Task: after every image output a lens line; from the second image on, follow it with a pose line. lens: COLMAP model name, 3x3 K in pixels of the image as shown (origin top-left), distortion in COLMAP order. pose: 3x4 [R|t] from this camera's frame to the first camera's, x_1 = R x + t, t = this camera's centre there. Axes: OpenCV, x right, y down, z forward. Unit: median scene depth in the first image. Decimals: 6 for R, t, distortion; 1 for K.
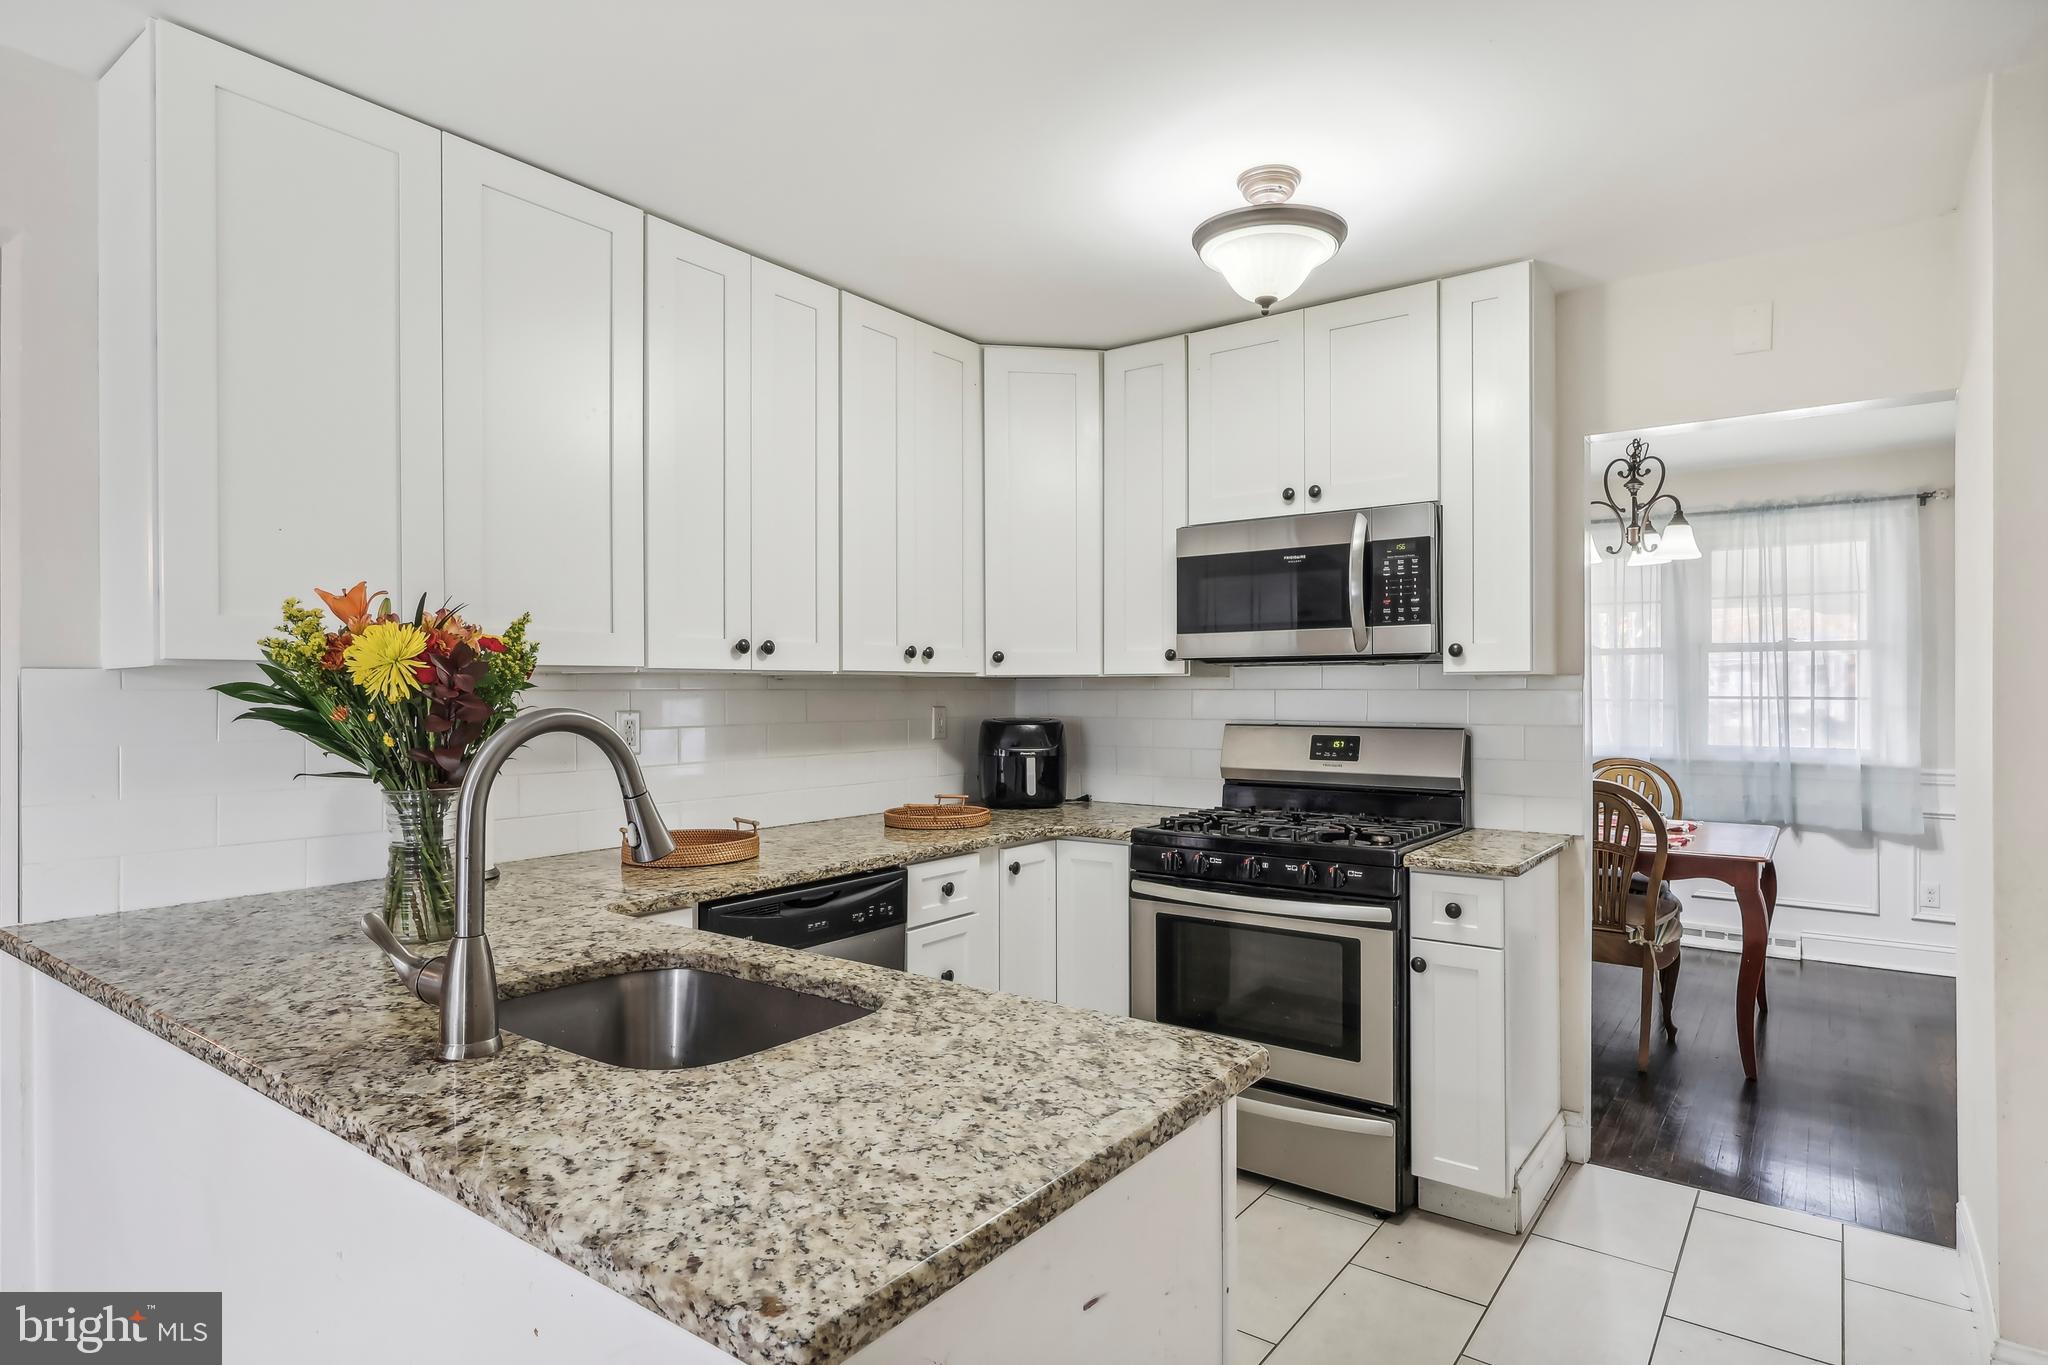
lens RADIAL K [[1106.8, 0, 1029.3], [0, 1106.8, 684.1], [0, 0, 1]] dist [0.012854, 0.000032]
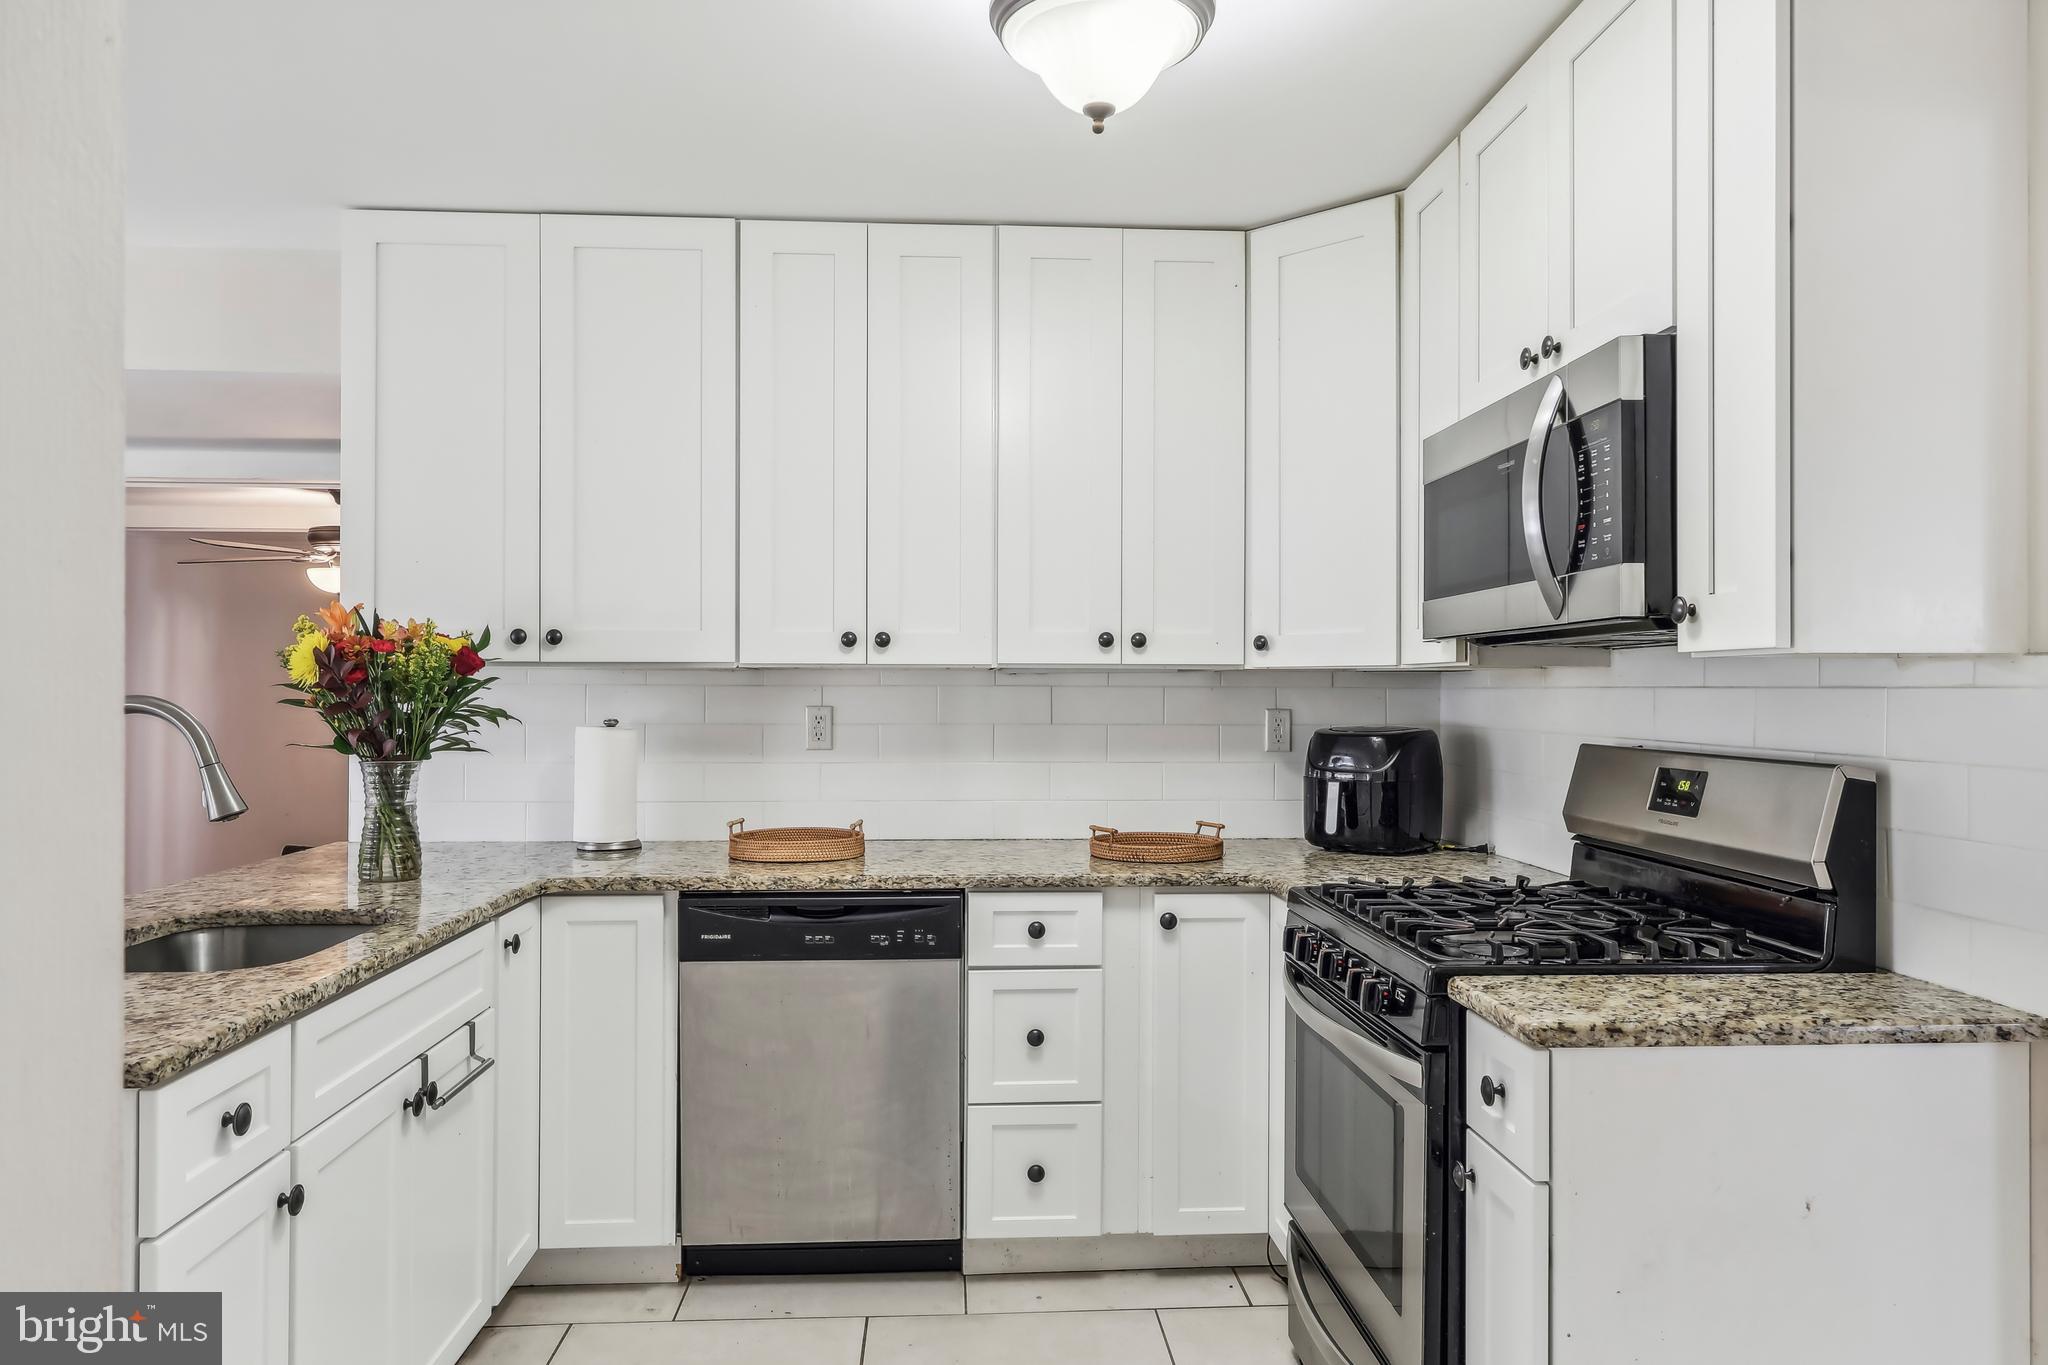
lens RADIAL K [[1316.2, 0, 1022.2], [0, 1316.2, 687.8], [0, 0, 1]] dist [0.005987, 0.003235]
pose [[0.641535, 0.002352, -0.767090, 0.728783], [-0.000412, 0.999996, 0.002721, 0.004332], [0.767094, -0.001430, 0.641533, 0.404564]]
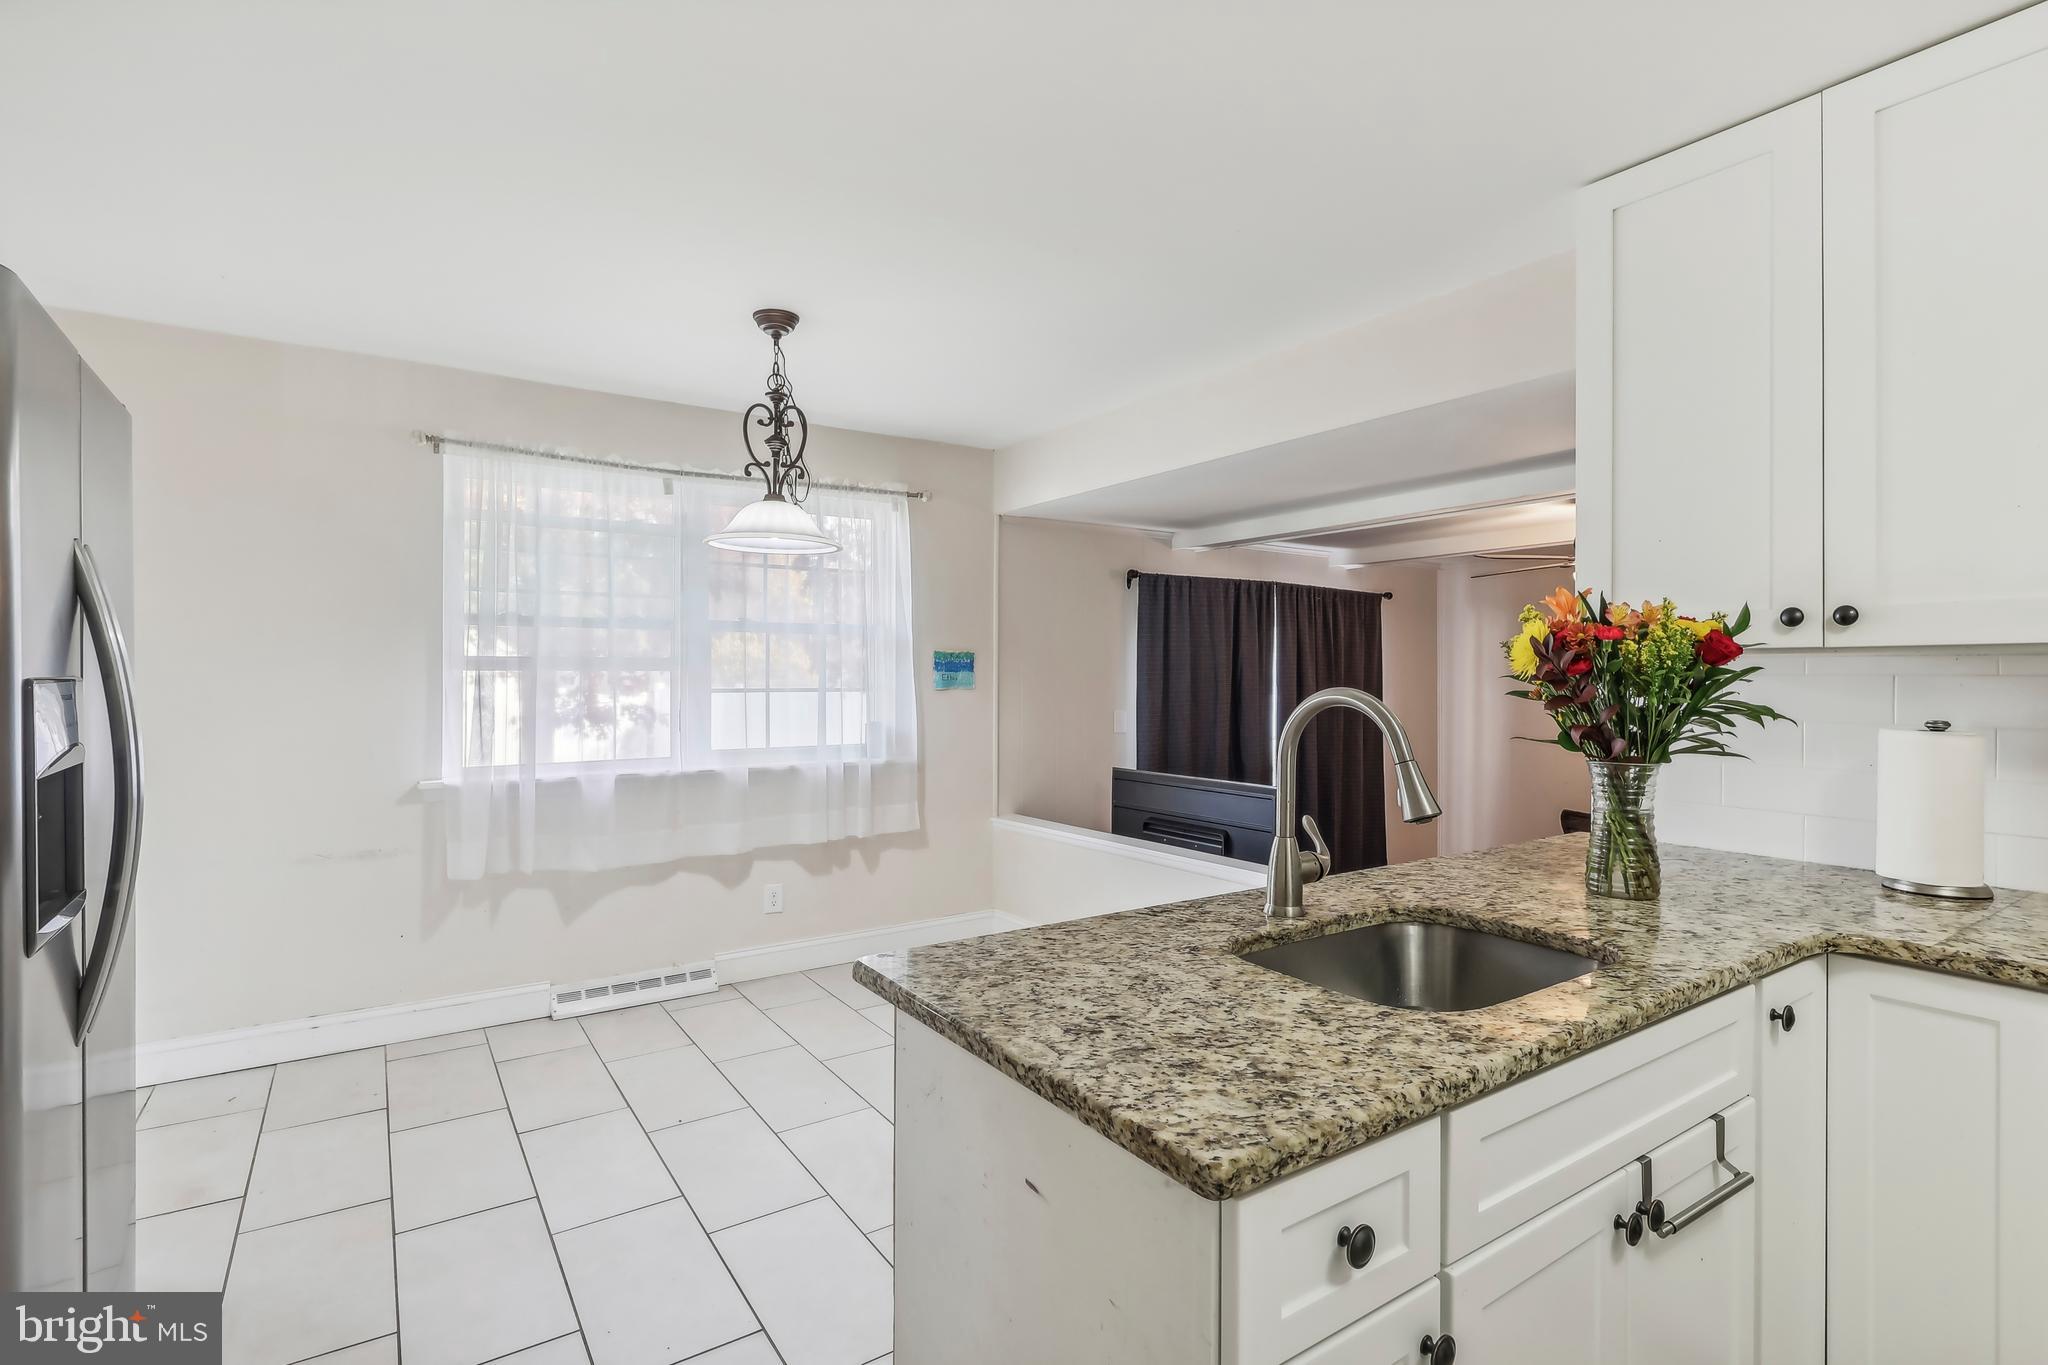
lens RADIAL K [[973.6, 0, 1019.8], [0, 973.6, 671.2], [0, 0, 1]] dist [-0.003059, 0.001131]
pose [[-0.337121, -0.002240, -0.941459, 0.405618], [0.003343, 0.999988, -0.003576, 0.002351], [0.941455, -0.004353, -0.337110, 0.519119]]
